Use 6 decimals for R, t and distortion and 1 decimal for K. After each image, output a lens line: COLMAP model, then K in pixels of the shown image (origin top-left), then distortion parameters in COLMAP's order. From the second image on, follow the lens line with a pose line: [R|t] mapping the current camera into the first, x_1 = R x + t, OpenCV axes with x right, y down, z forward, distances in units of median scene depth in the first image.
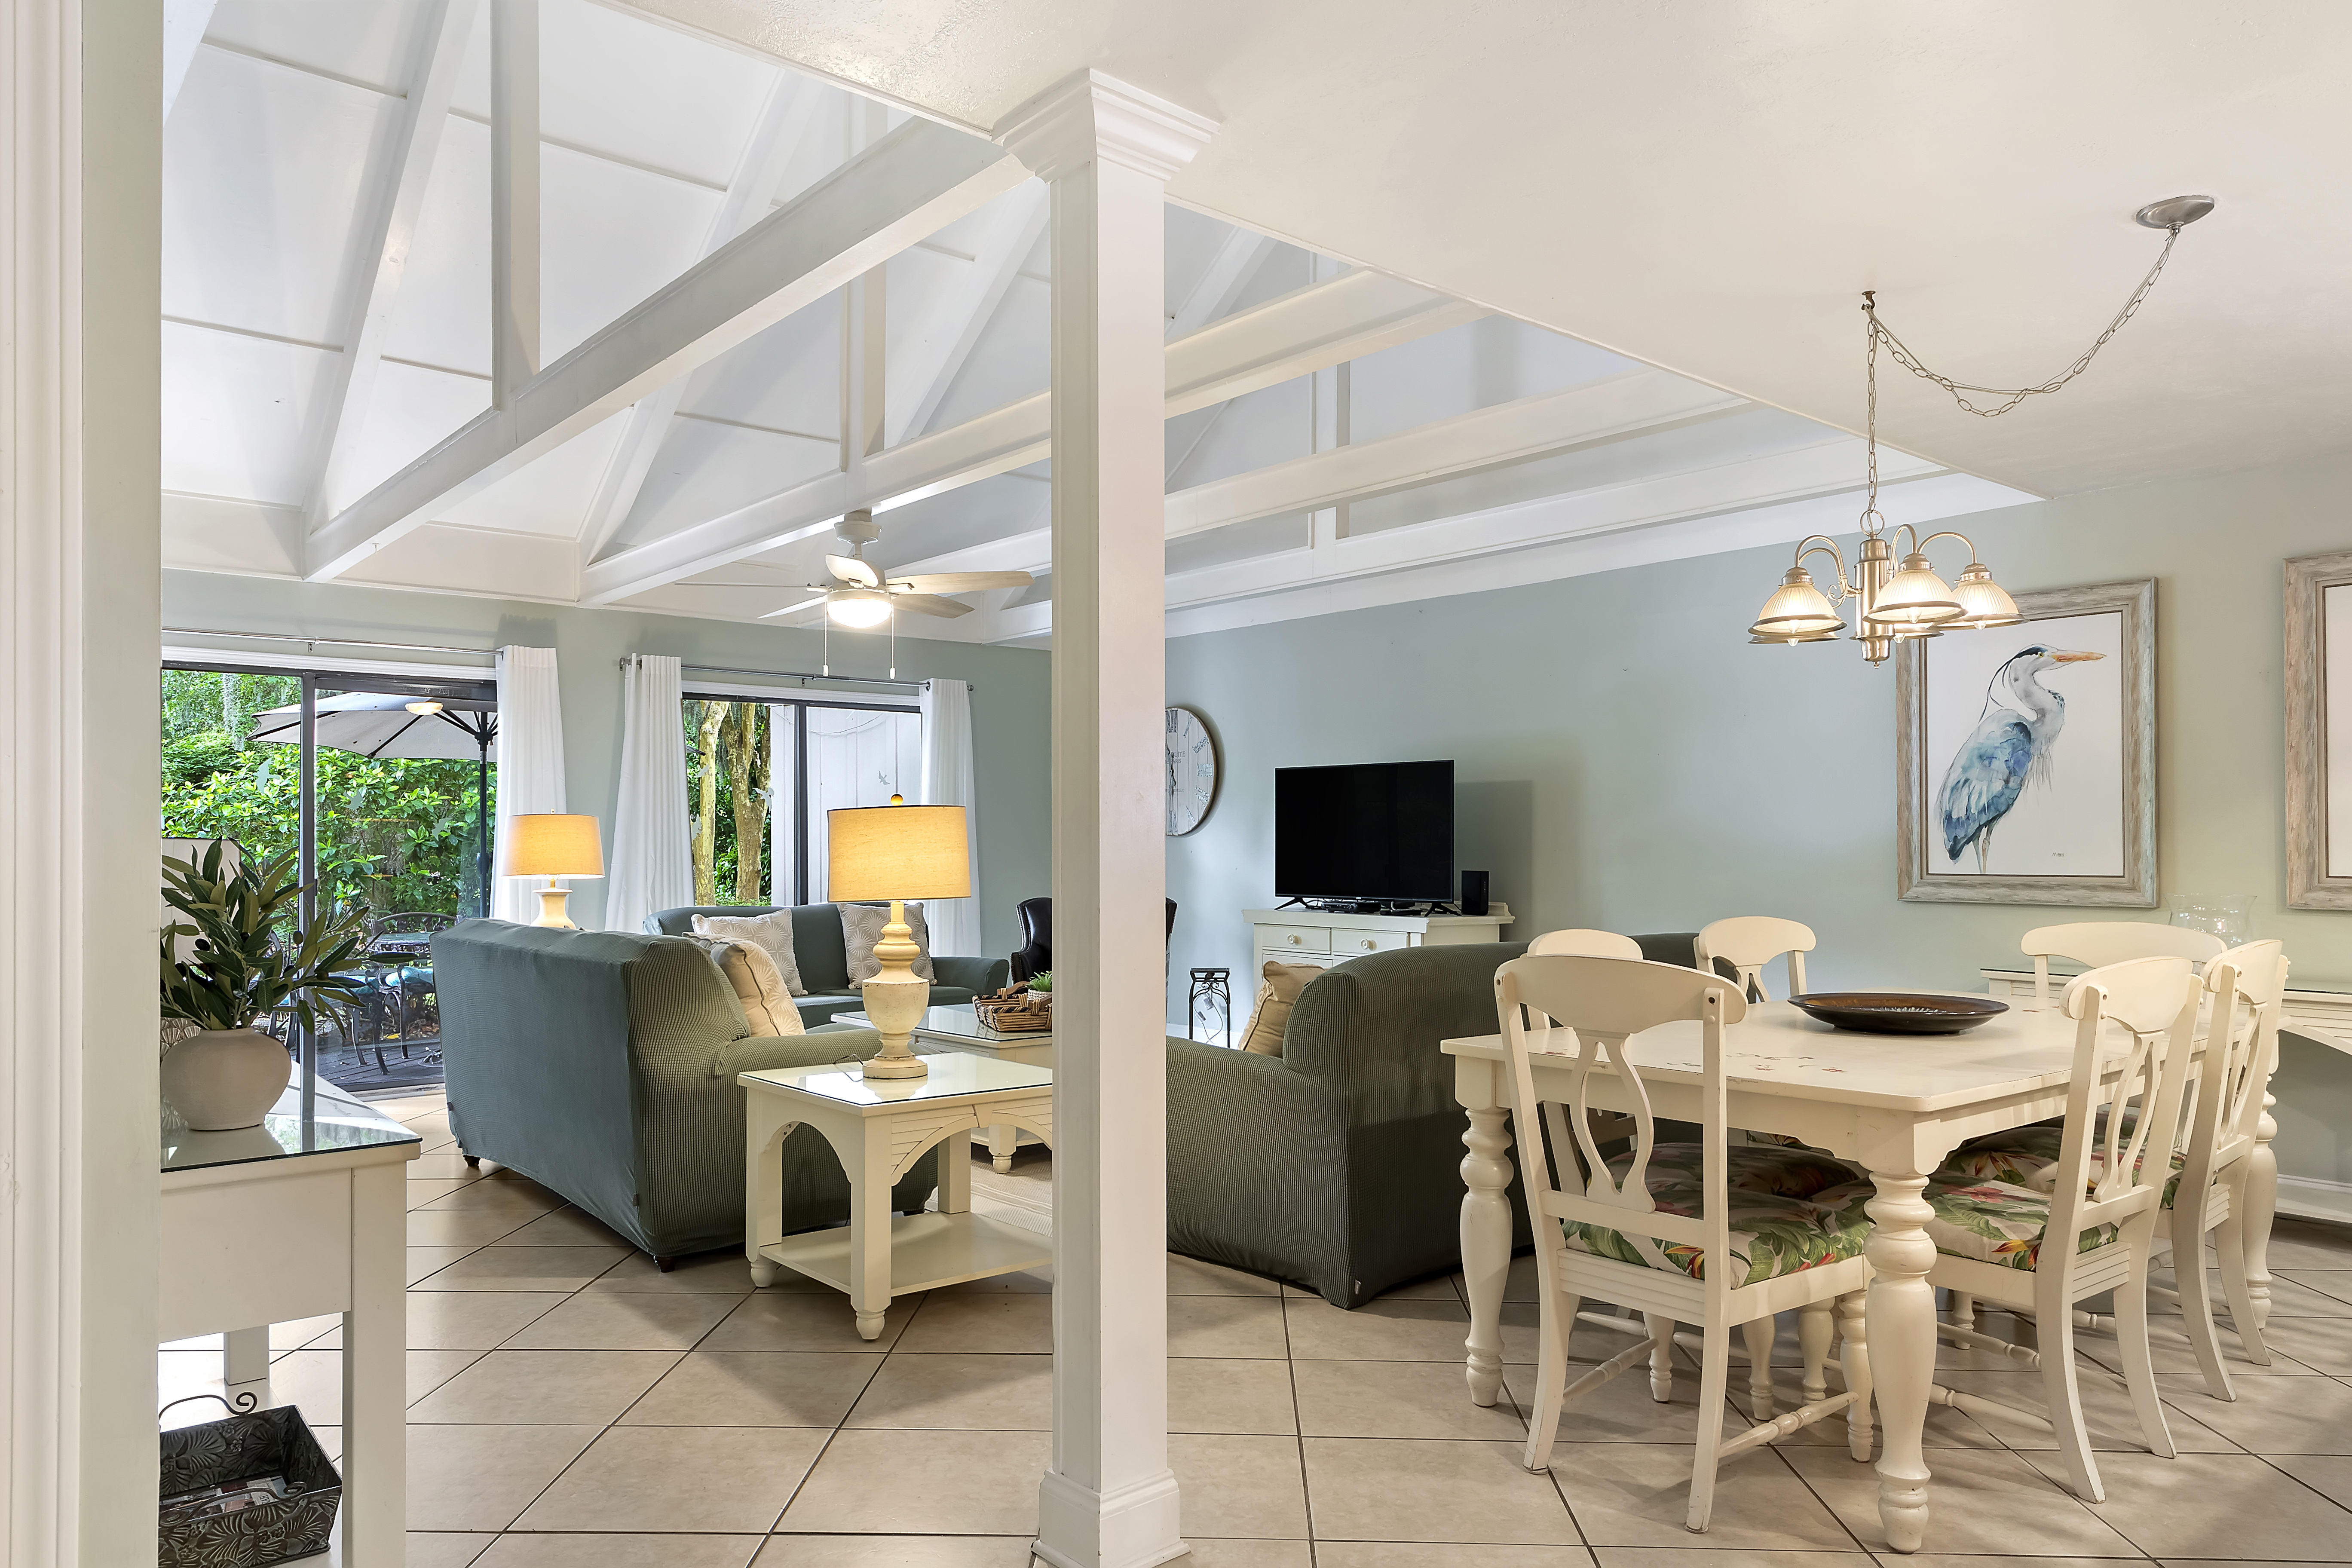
lens RADIAL K [[1559.4, 0, 1203.0], [0, 1559.4, 822.9], [0, 0, 1]] dist [0.004117, 0.001949]
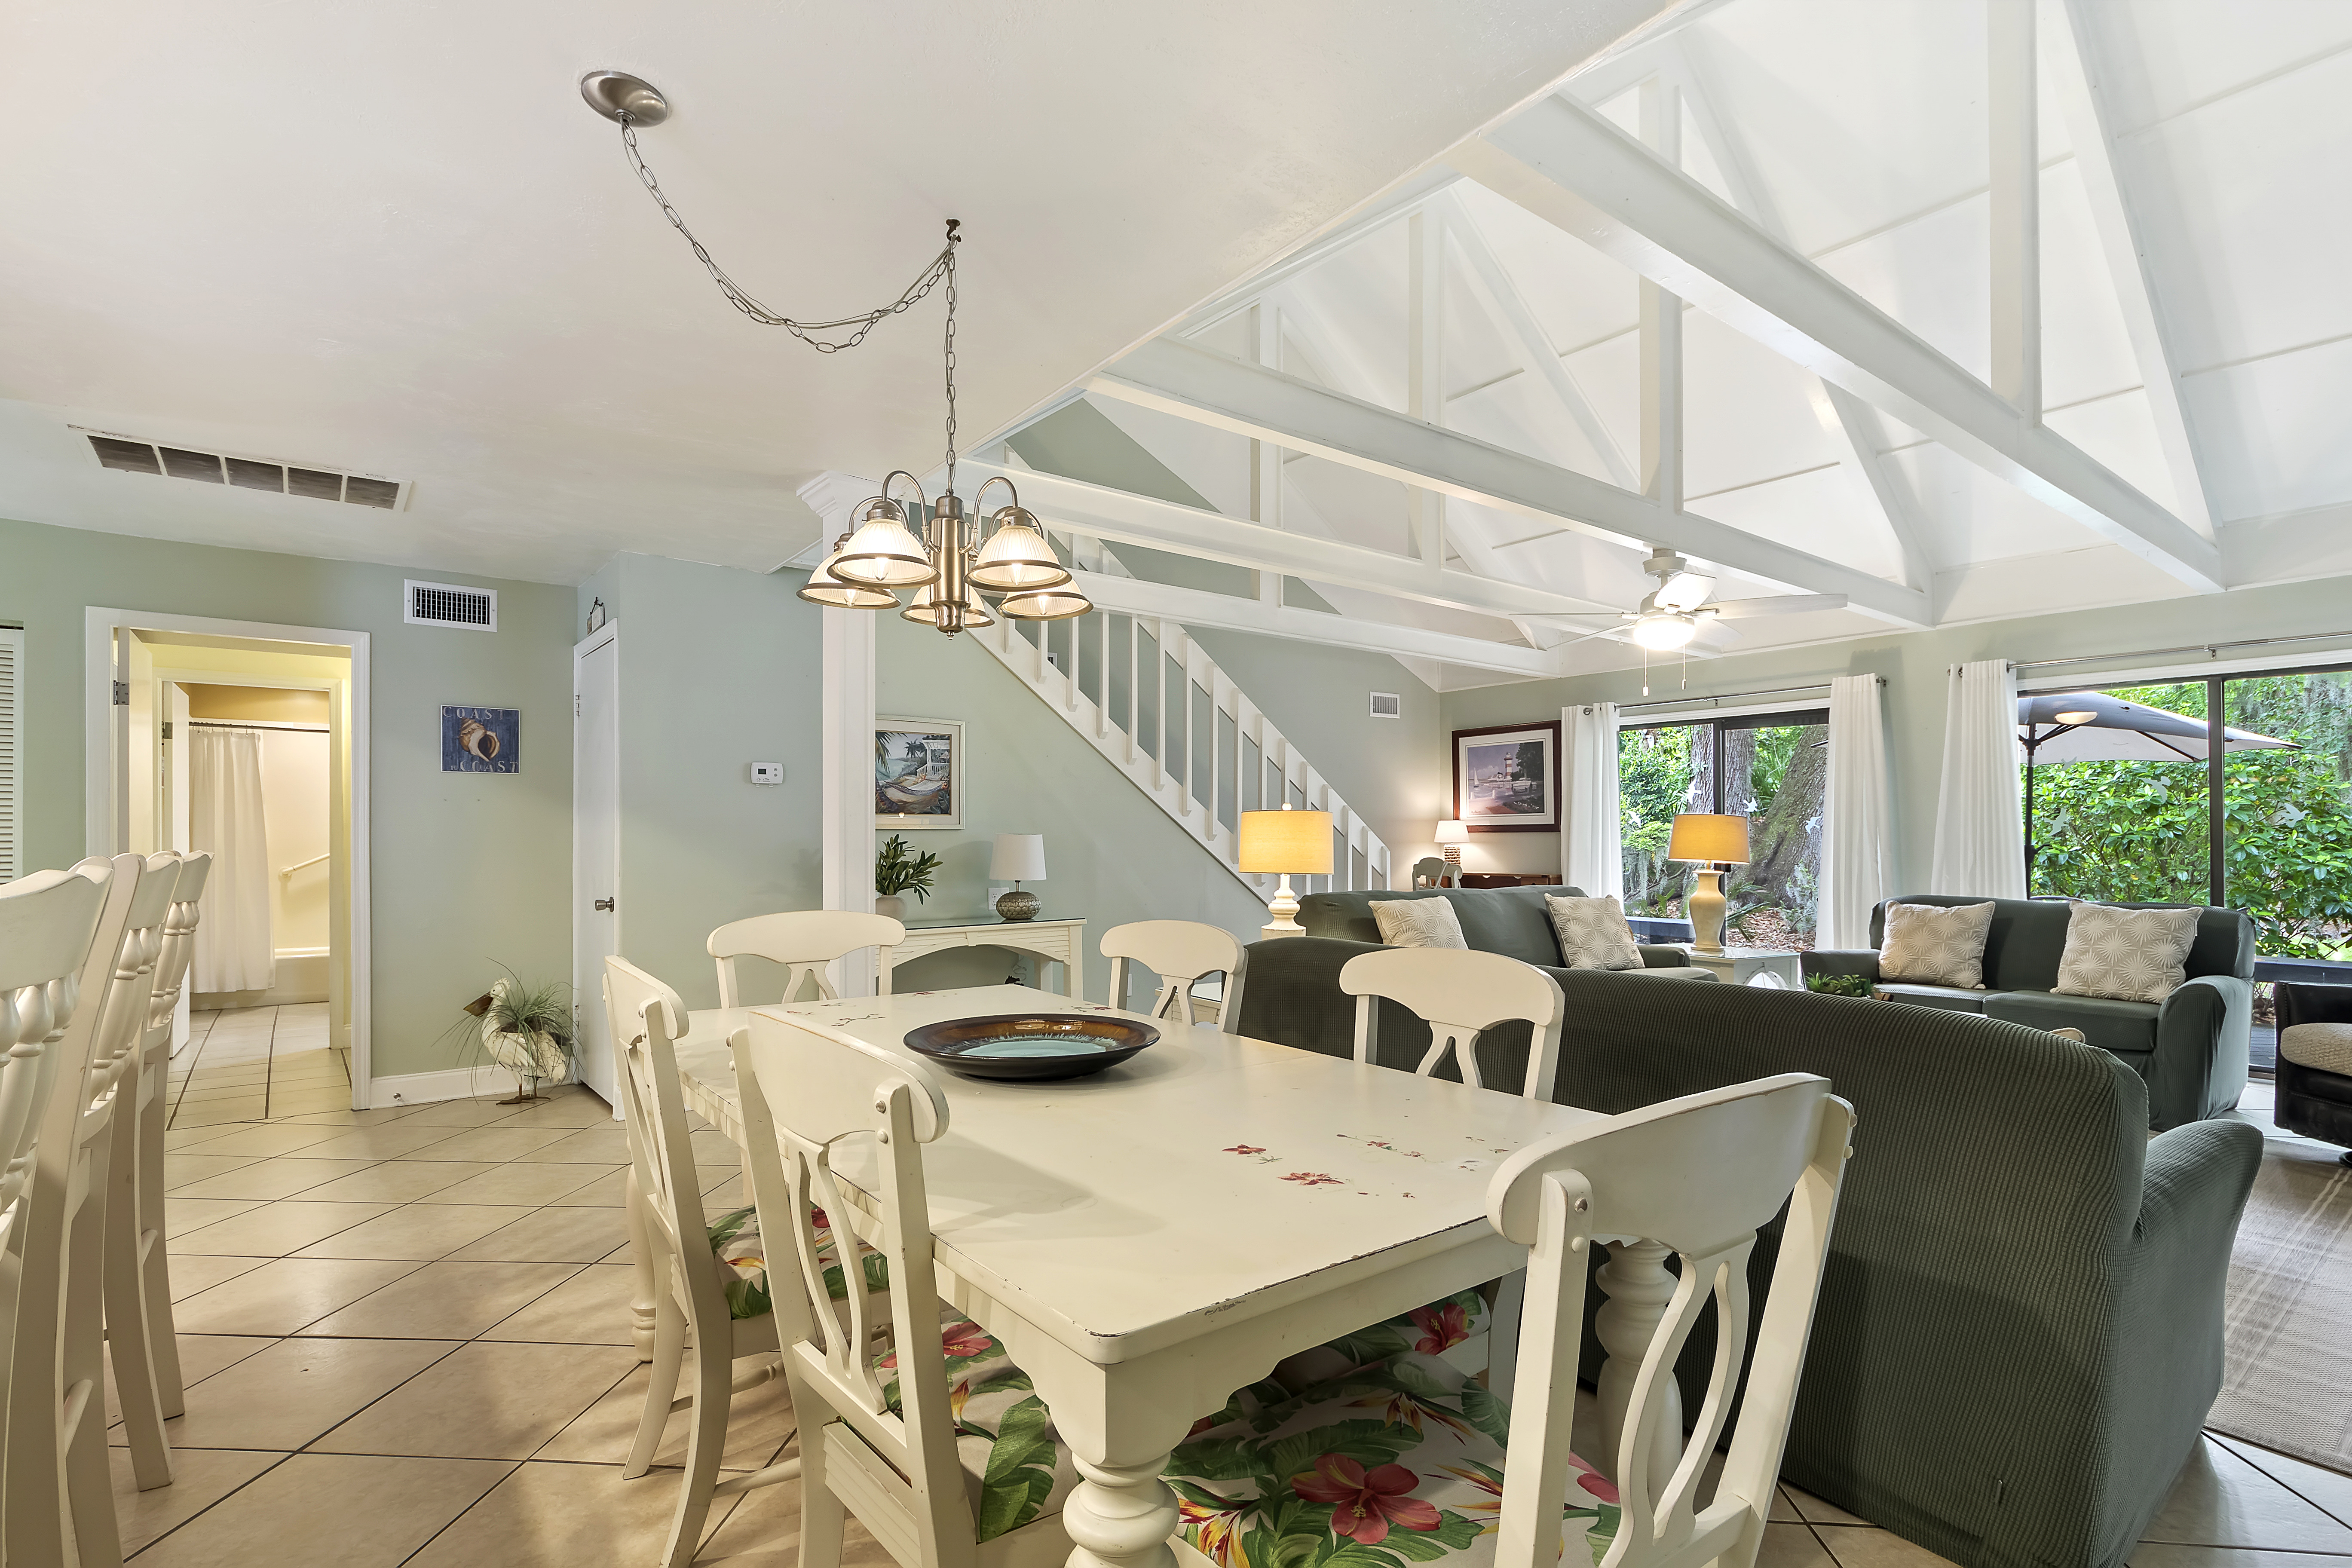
lens RADIAL K [[1083.0, 0, 1181.1], [0, 1083.0, 837.7], [0, 0, 1]] dist [0.001768, 0.000002]
pose [[-0.049168, 0.002448, -0.998788, 0.599095], [0.013622, 0.999906, 0.001780, 0.007618], [0.998698, -0.013518, -0.049196, 0.663859]]
